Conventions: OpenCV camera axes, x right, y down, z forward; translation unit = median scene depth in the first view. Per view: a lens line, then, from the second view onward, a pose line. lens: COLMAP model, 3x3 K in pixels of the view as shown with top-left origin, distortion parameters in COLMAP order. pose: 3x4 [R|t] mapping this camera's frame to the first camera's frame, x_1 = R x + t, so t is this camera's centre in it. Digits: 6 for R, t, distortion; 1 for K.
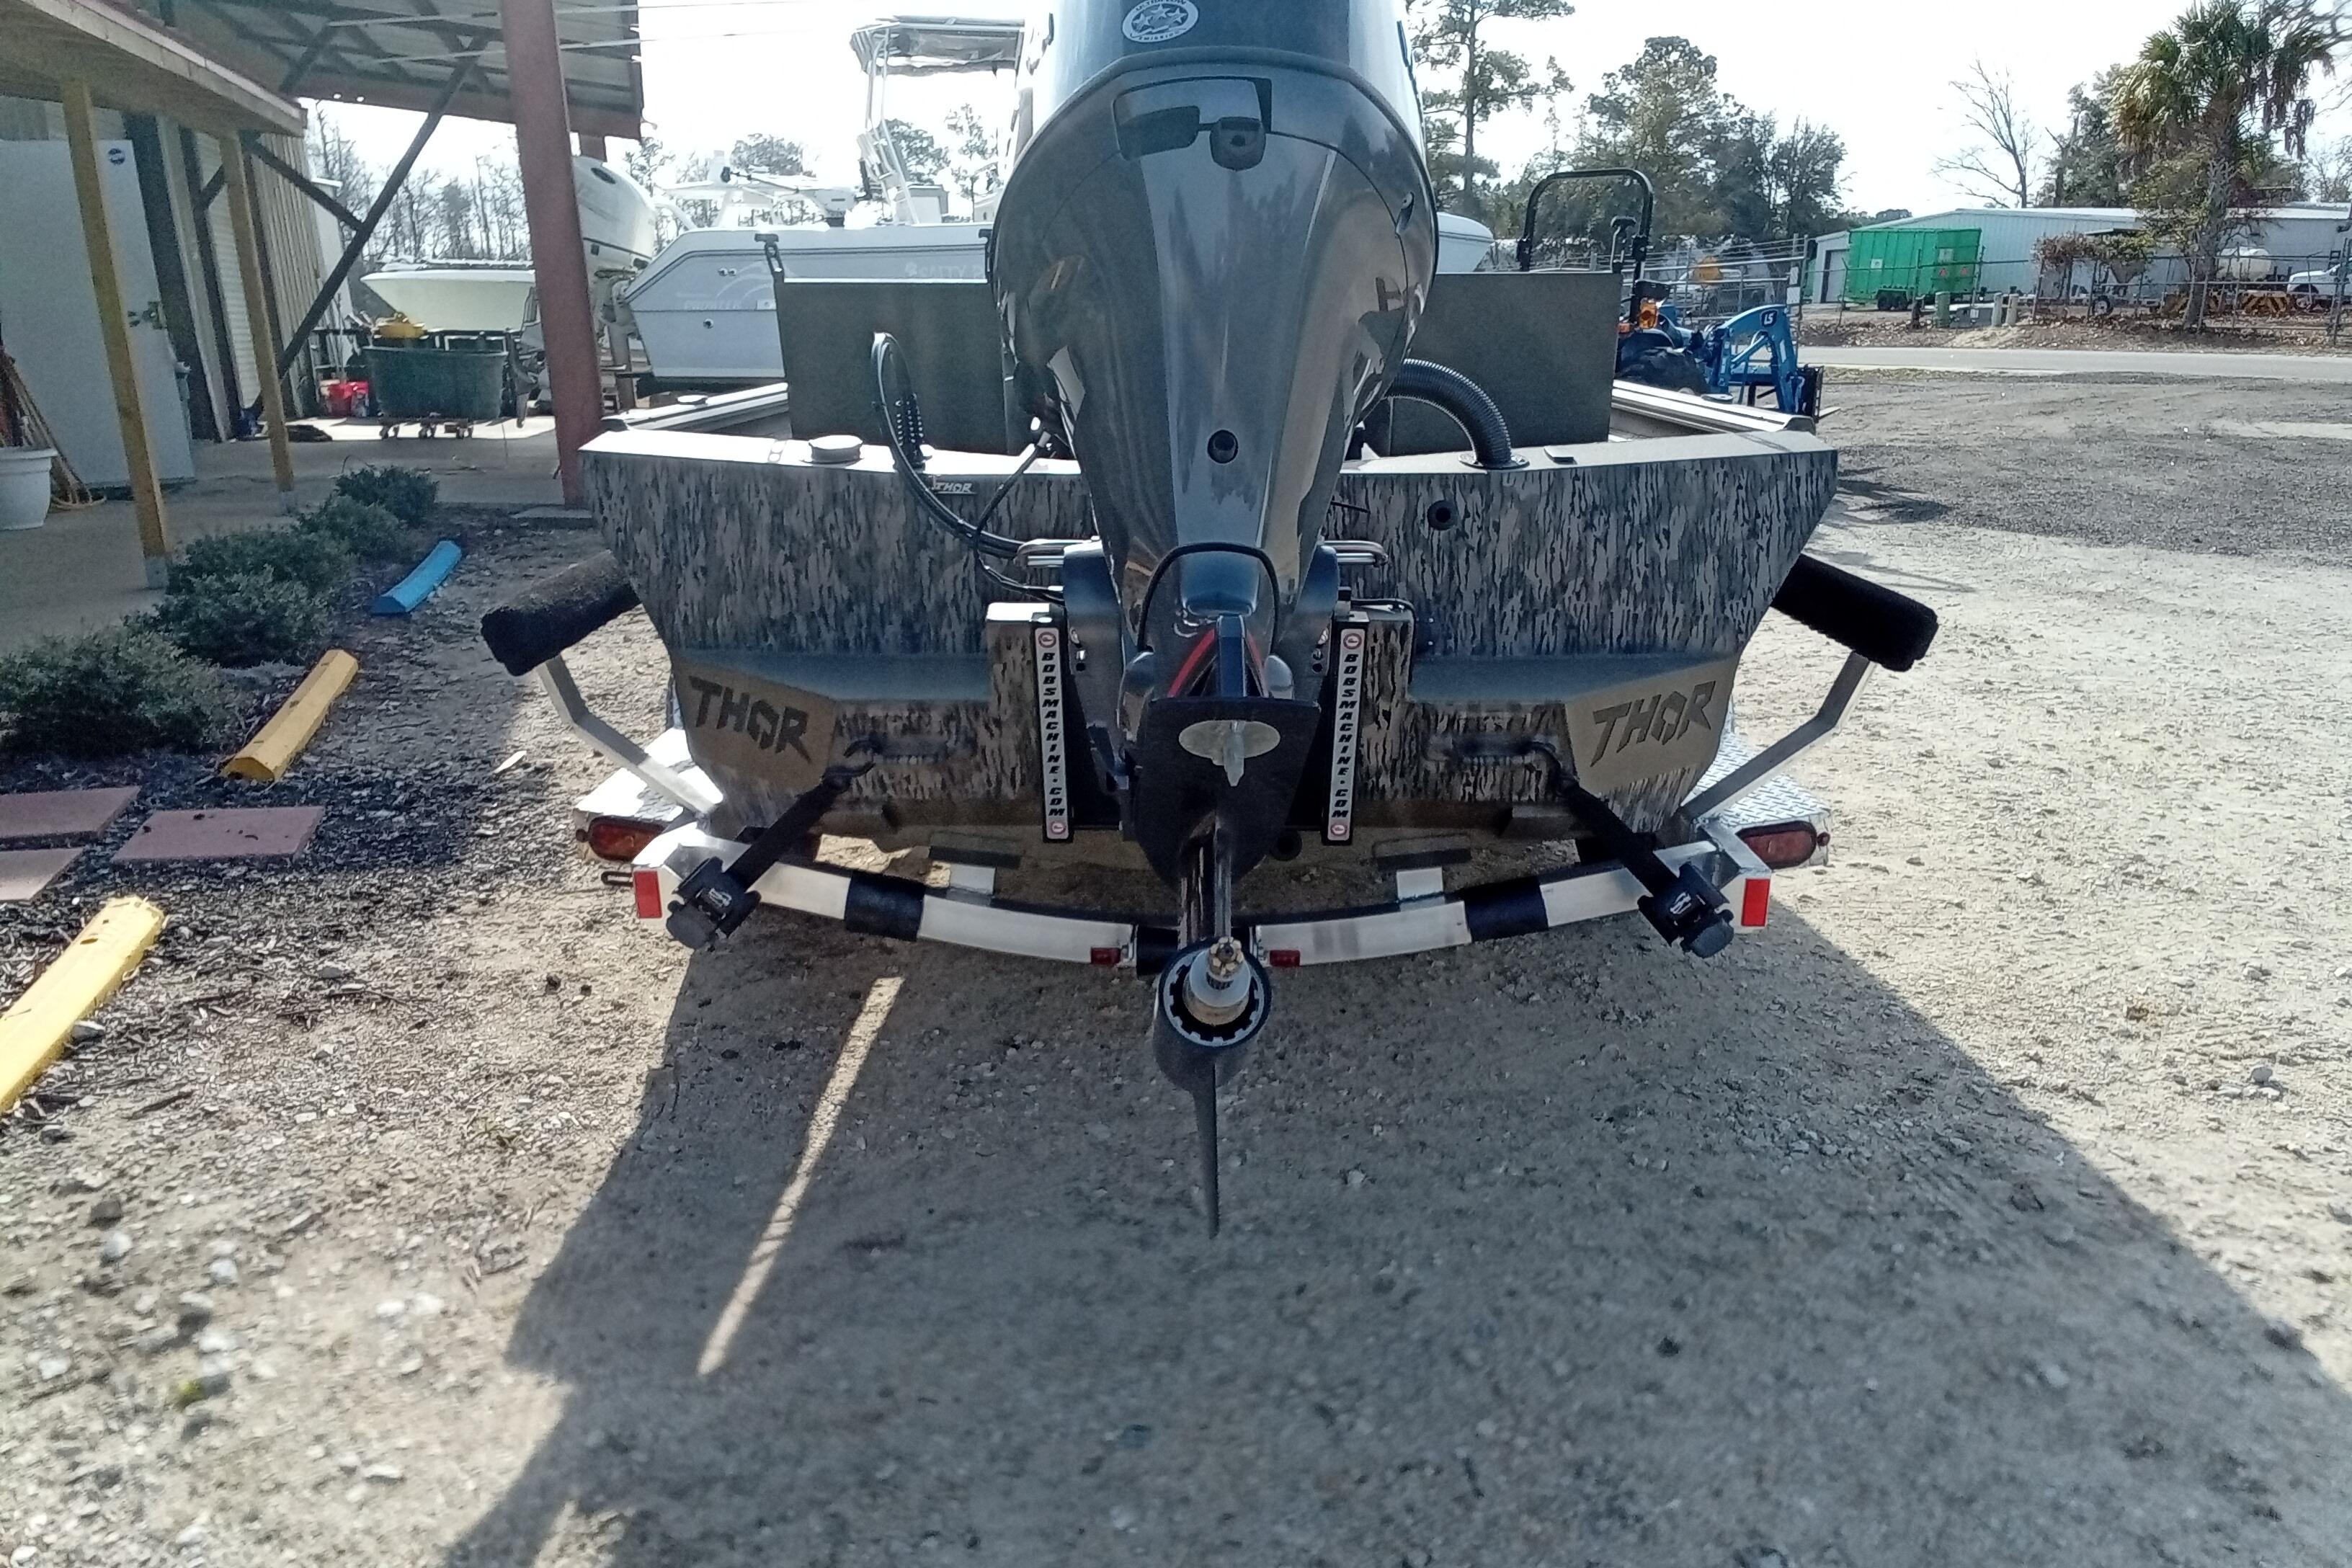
lens RADIAL K [[1613.8, 0, 1153.6], [0, 1613.8, 797.1], [0, 0, 1]] dist [0.080804, -0.092127]
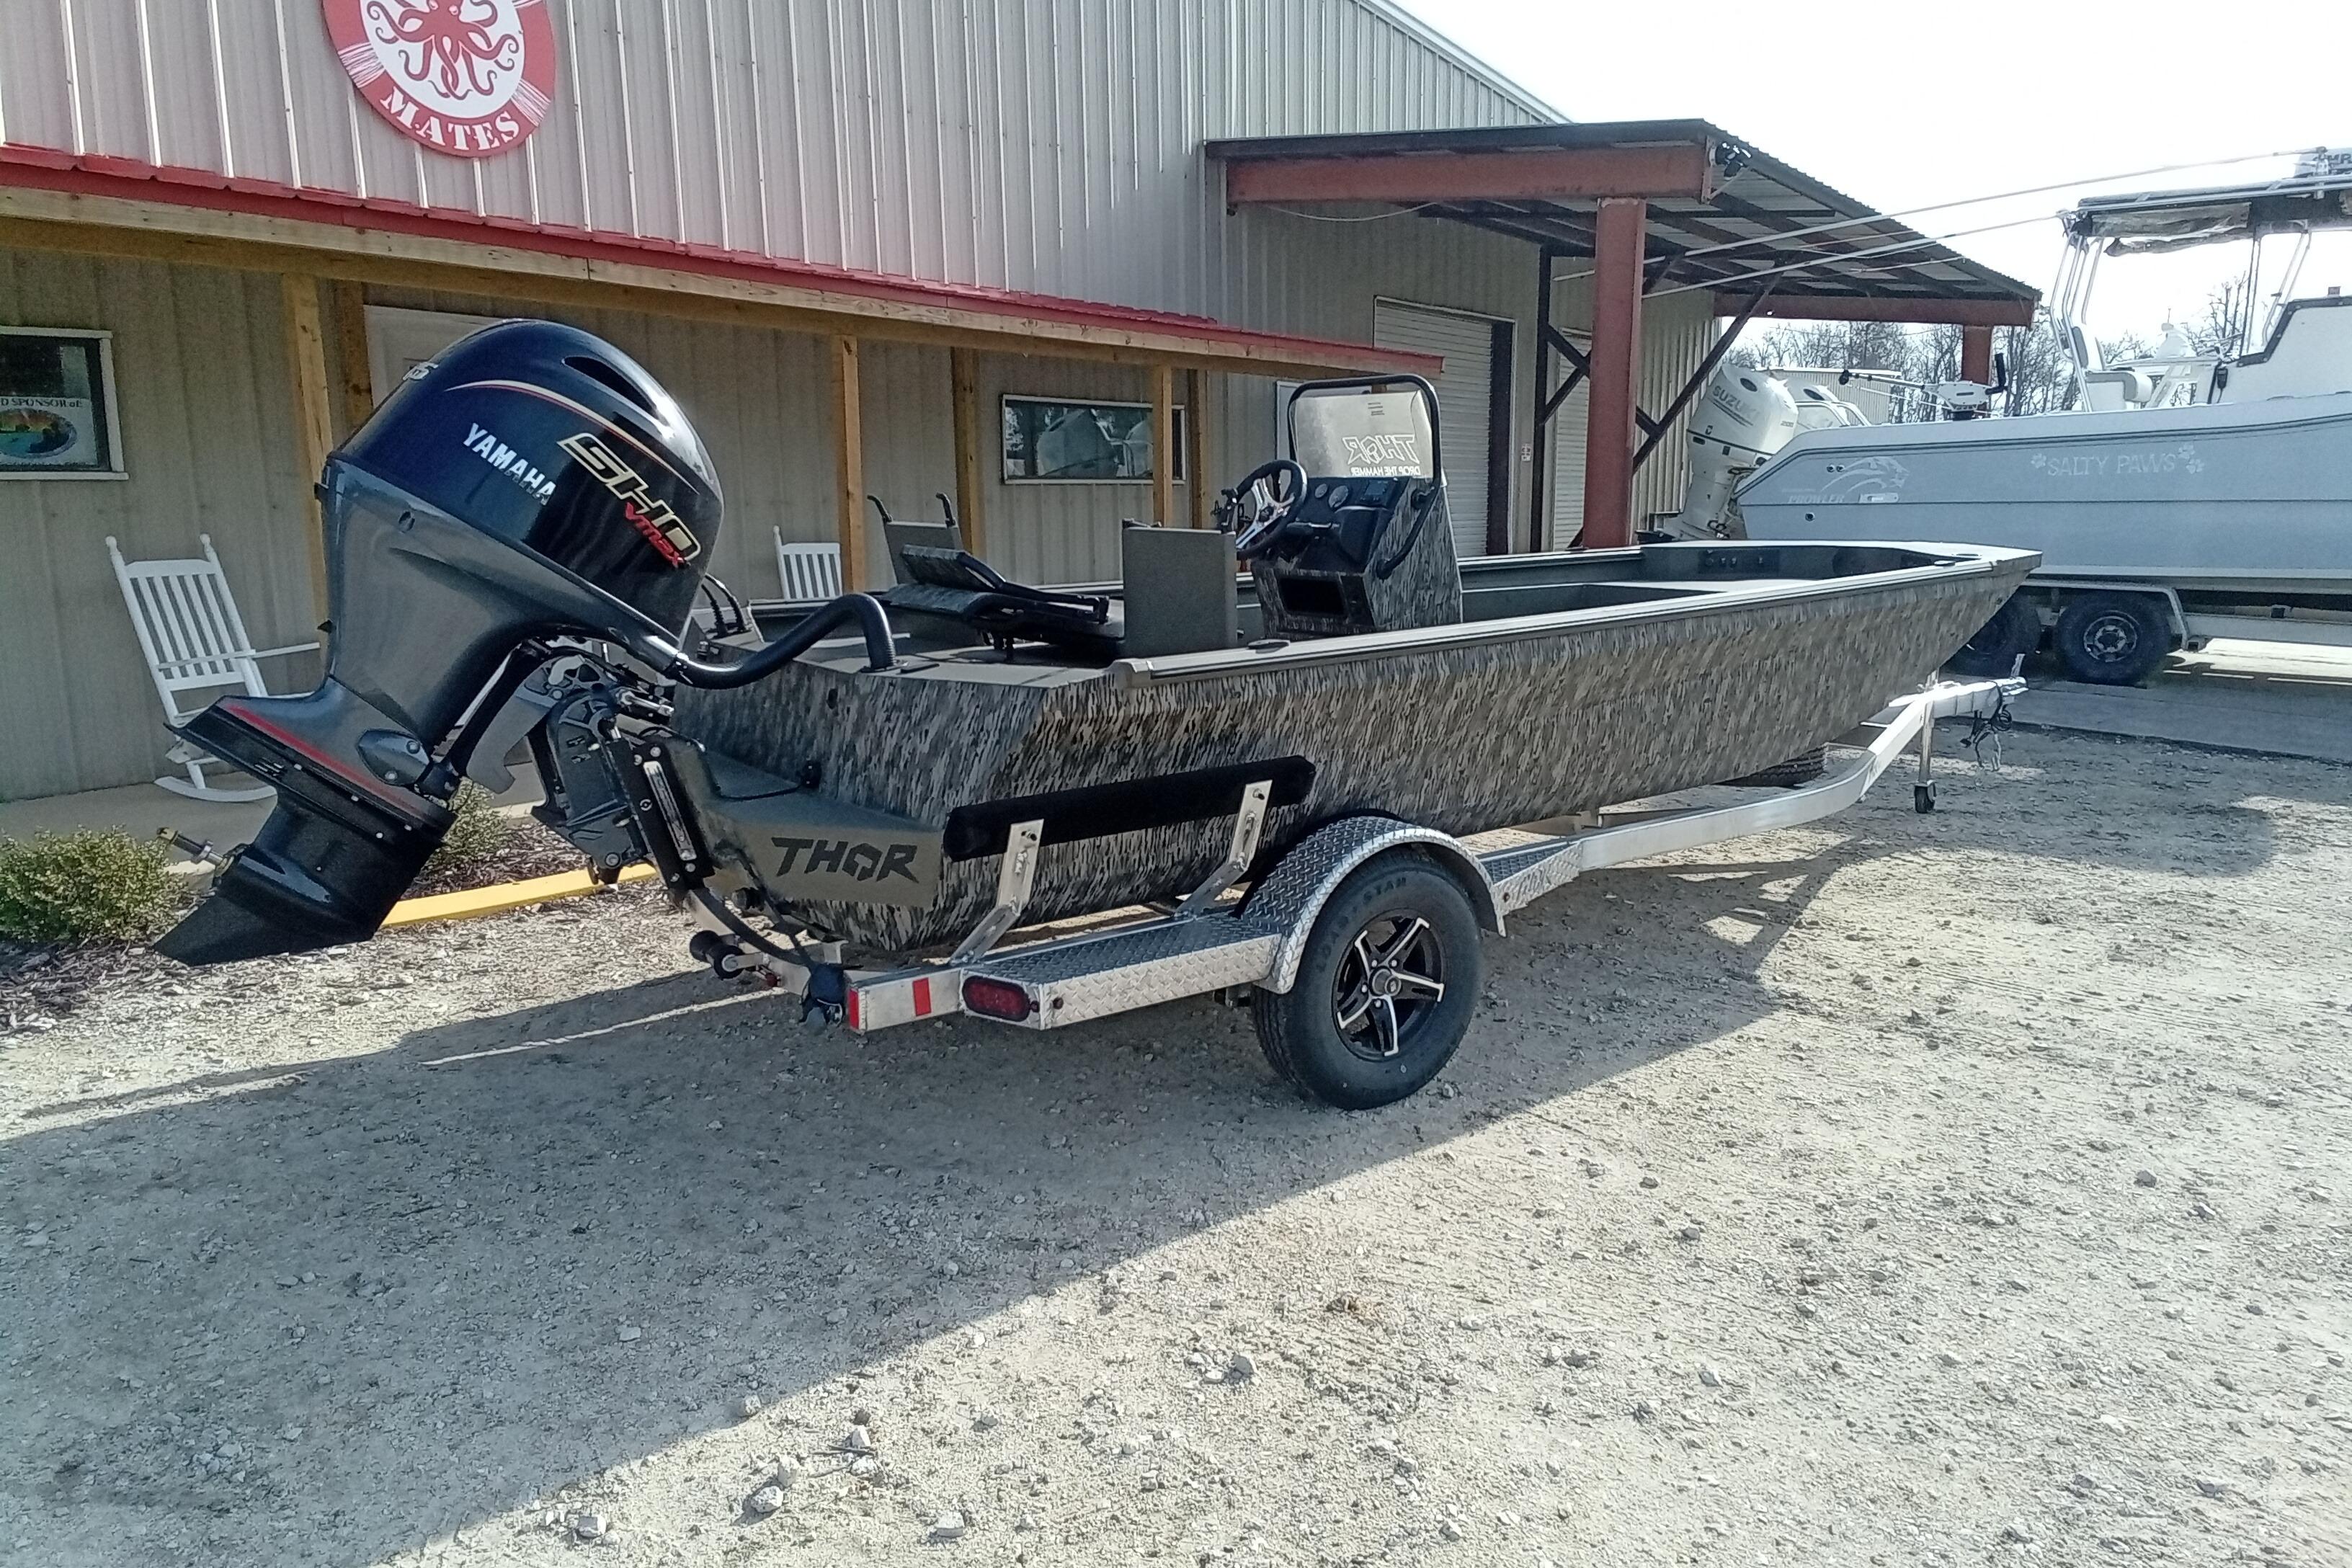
lens RADIAL K [[1613.8, 0, 1153.6], [0, 1613.8, 797.1], [0, 0, 1]] dist [0.080804, -0.092127]
pose [[0.589826, 0.157873, -0.791948, 0.065758], [-0.233945, 0.972053, 0.019540, -0.007953], [0.772900, 0.173747, 0.610276, 0.015062]]
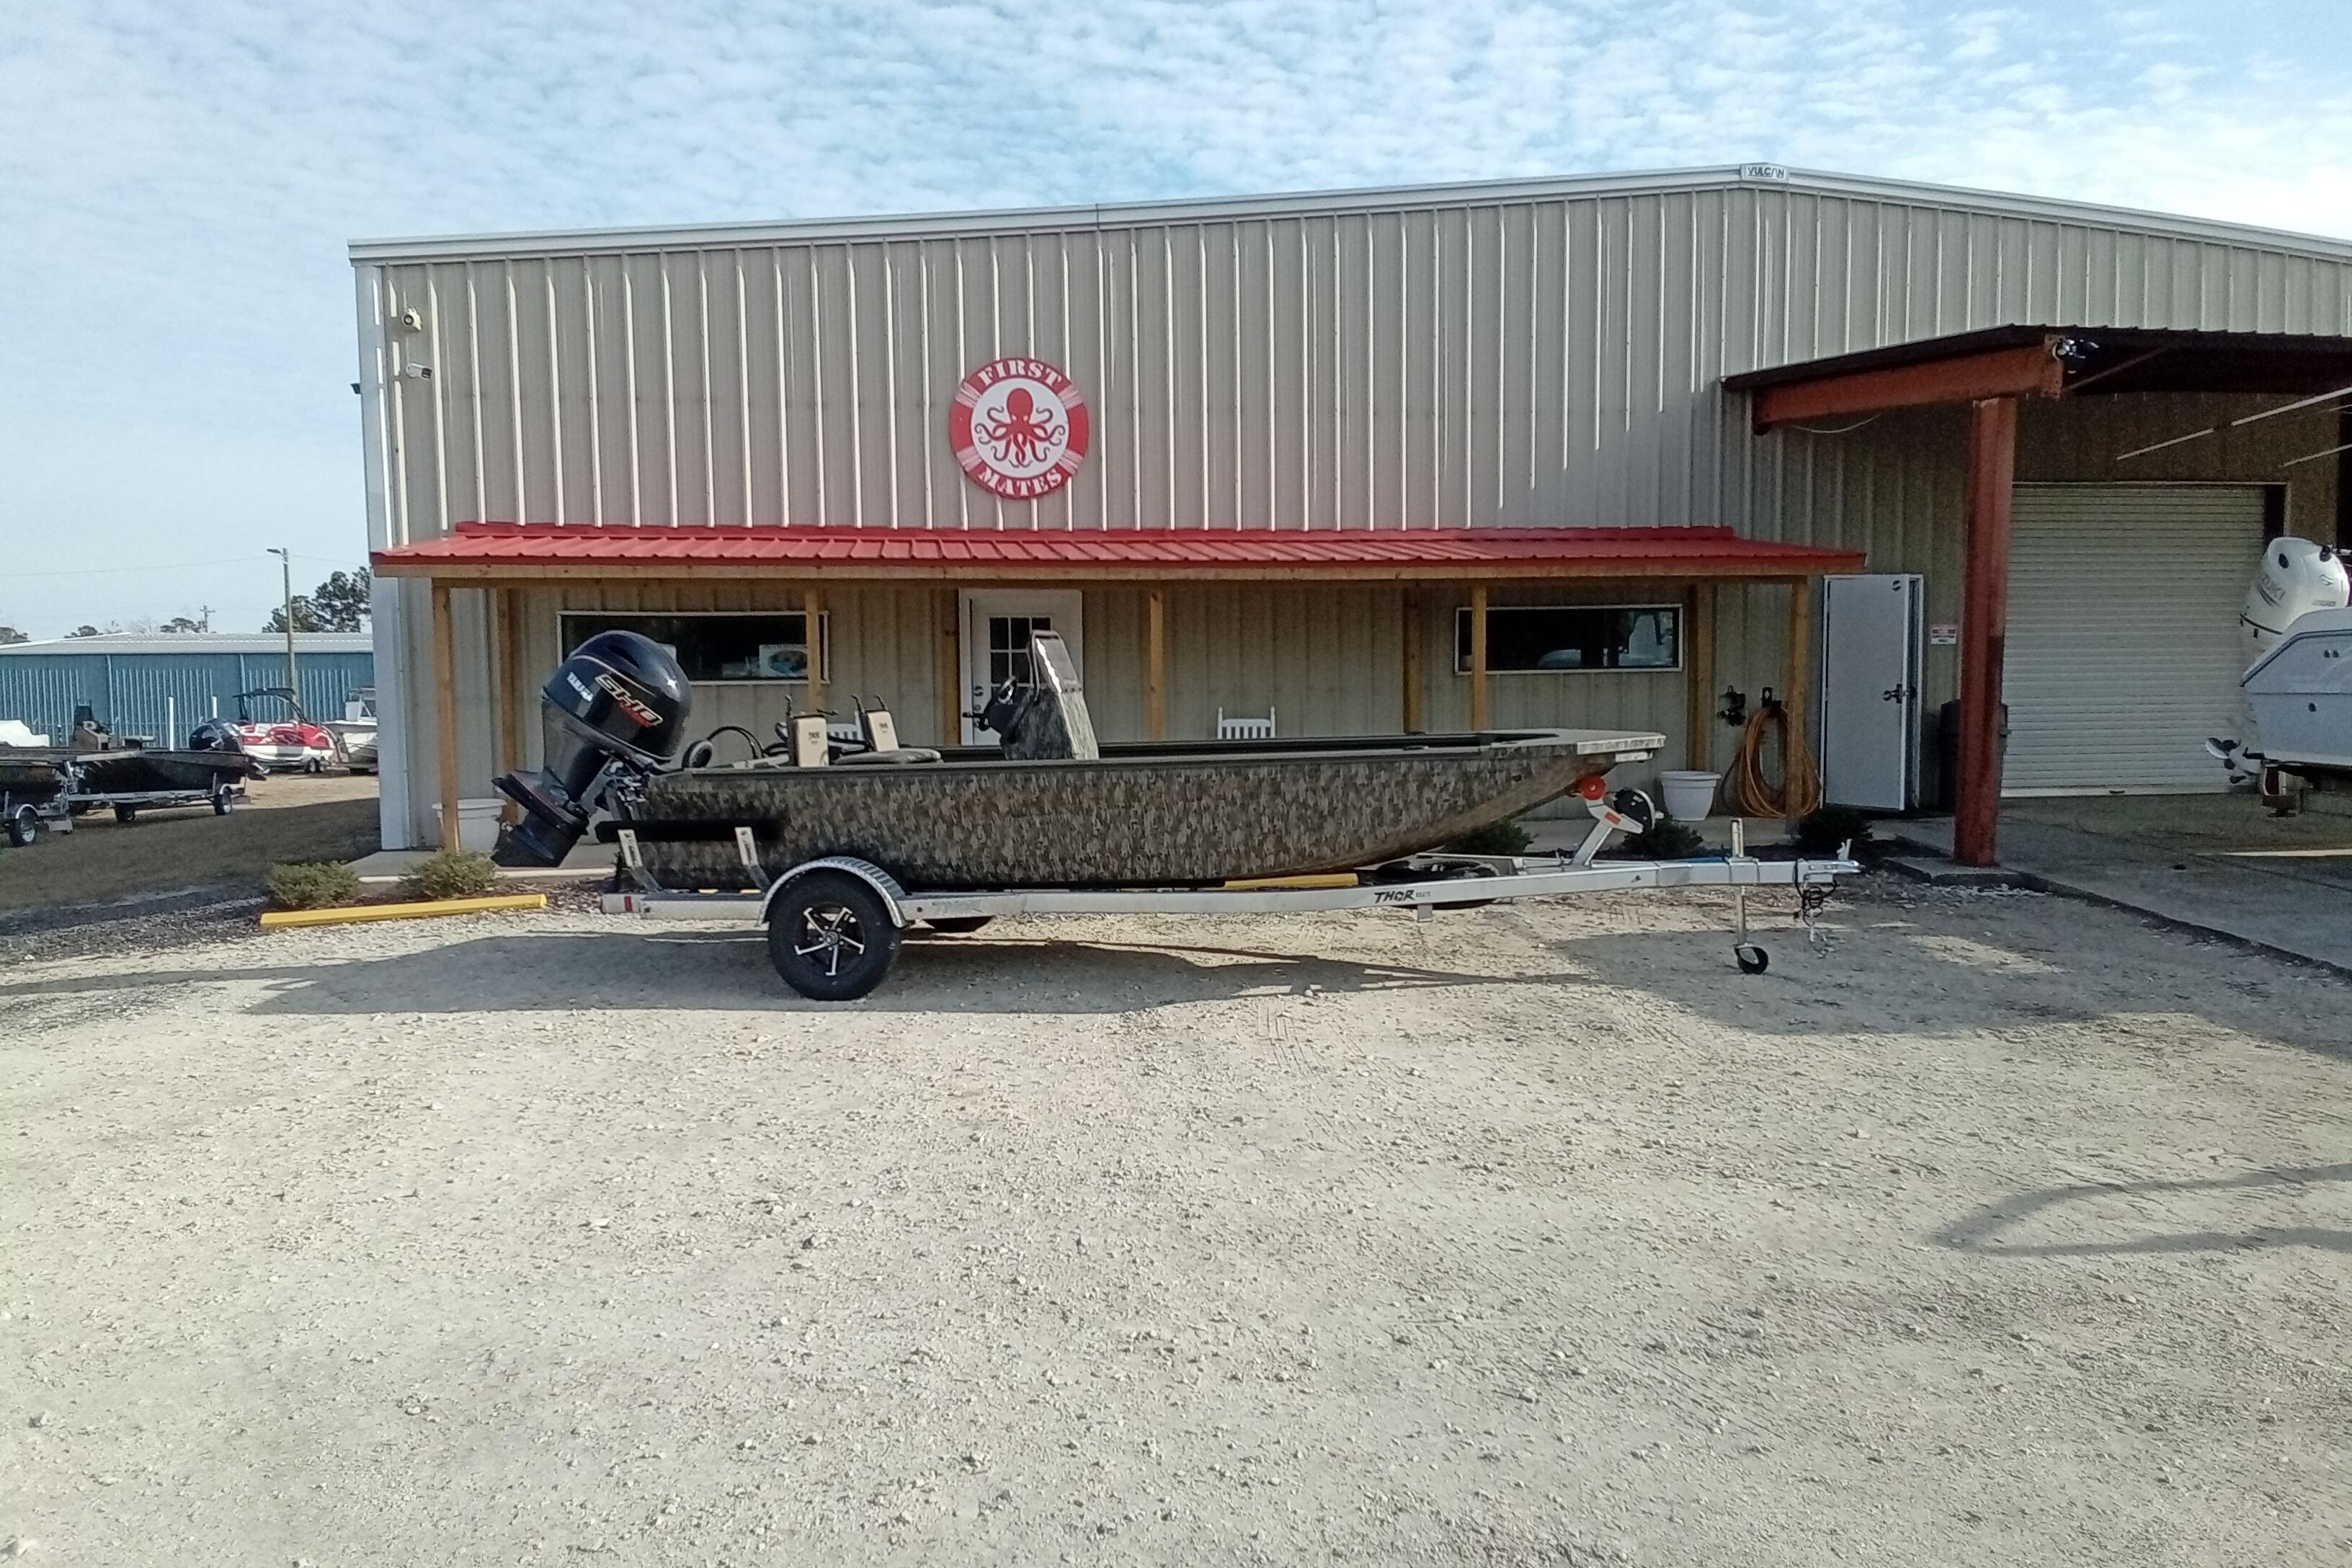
lens RADIAL K [[1613.8, 0, 1153.6], [0, 1613.8, 797.1], [0, 0, 1]] dist [0.080804, -0.092127]
pose [[-0.152691, 0.086997, -0.984437, 0.145867], [-0.271900, 0.953978, 0.126478, -0.036493], [0.950135, 0.286981, -0.122009, 0.101681]]
